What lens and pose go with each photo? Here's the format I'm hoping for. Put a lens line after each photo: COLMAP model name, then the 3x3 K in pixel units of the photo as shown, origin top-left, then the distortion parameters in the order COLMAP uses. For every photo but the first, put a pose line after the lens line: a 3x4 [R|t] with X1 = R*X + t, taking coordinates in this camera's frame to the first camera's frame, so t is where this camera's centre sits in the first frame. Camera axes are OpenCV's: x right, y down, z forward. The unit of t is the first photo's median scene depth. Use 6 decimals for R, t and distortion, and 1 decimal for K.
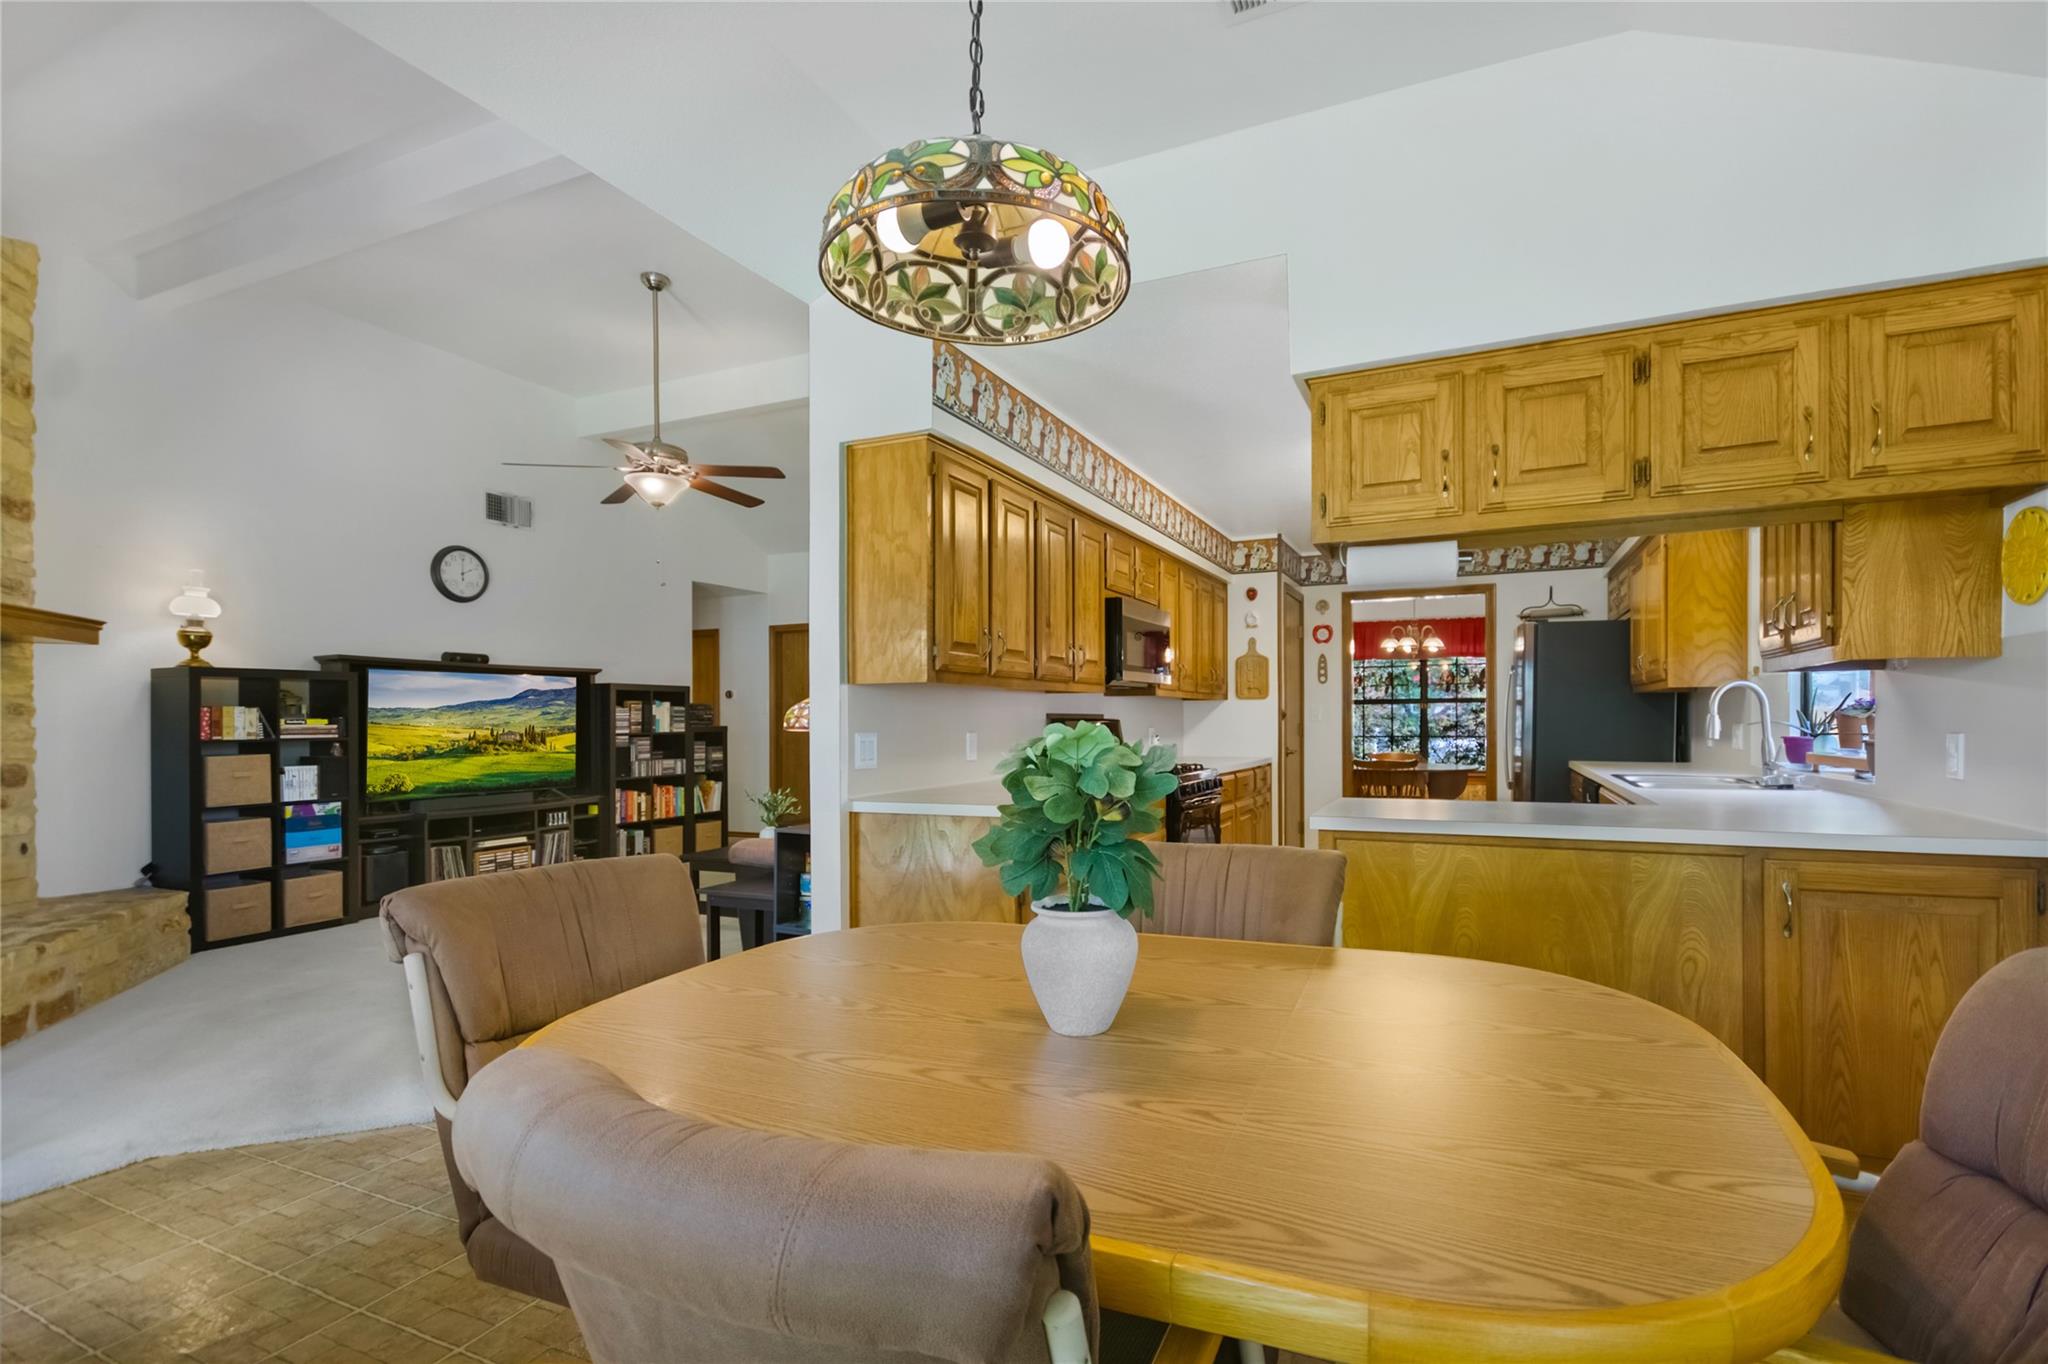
lens RADIAL K [[954.1, 0, 1124.6], [0, 954.1, 679.1], [0, 0, 1]] dist [-0.004159, -0.001118]
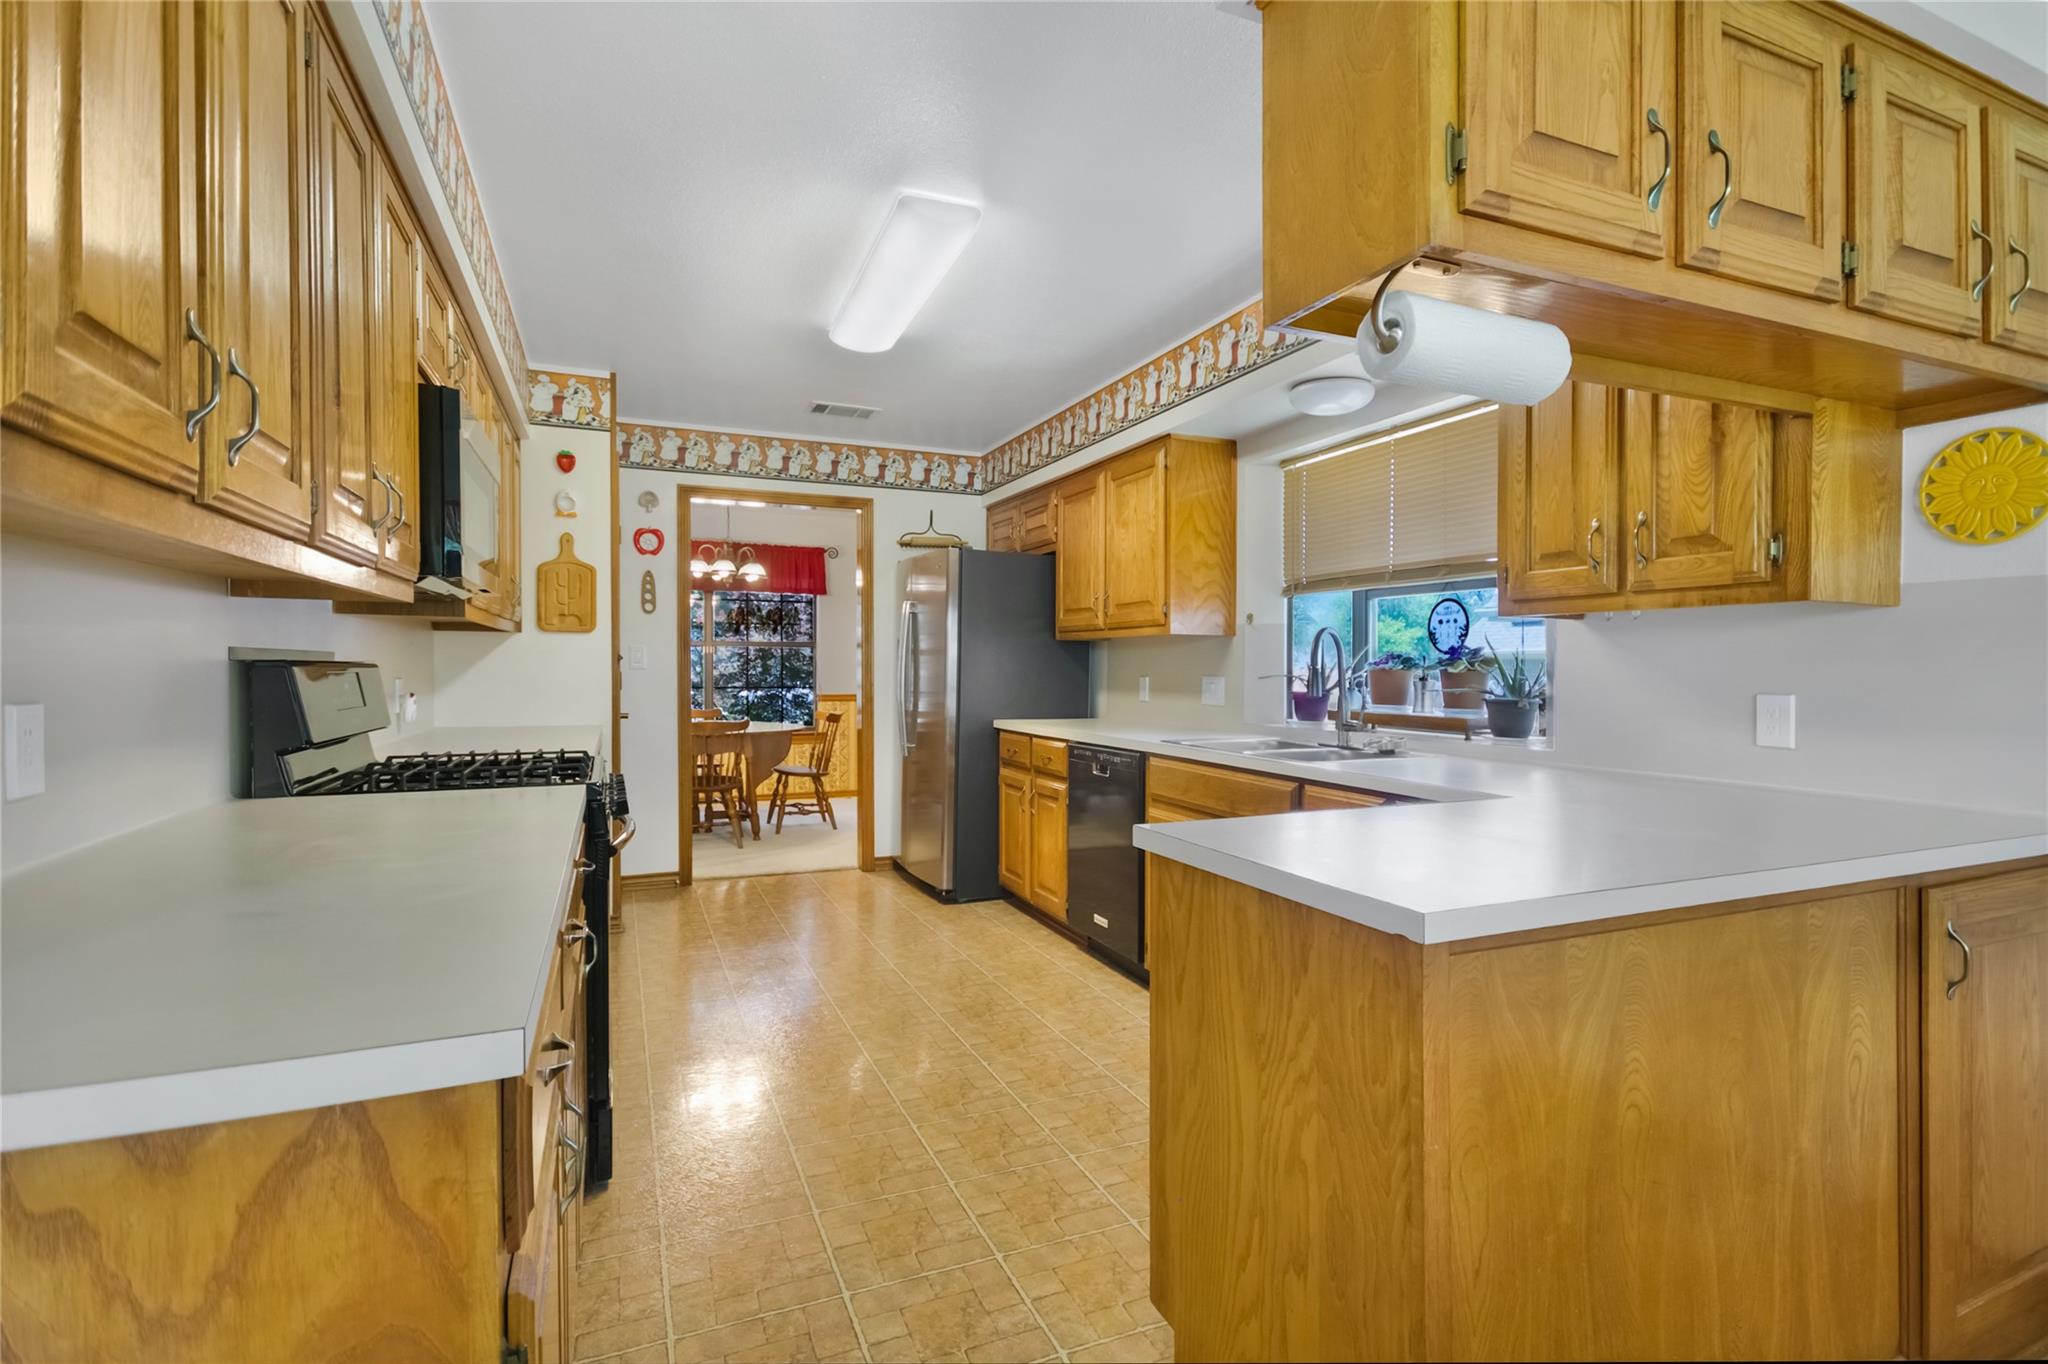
lens RADIAL K [[954.1, 0, 1007.1], [0, 954.1, 679.4], [0, 0, 1]] dist [-0.004159, -0.001118]
pose [[0.714173, 0.000226, 0.699970, -0.092503], [-0.039538, 0.998416, 0.040017, 0.014776], [-0.698852, -0.056254, 0.713051, 0.354115]]
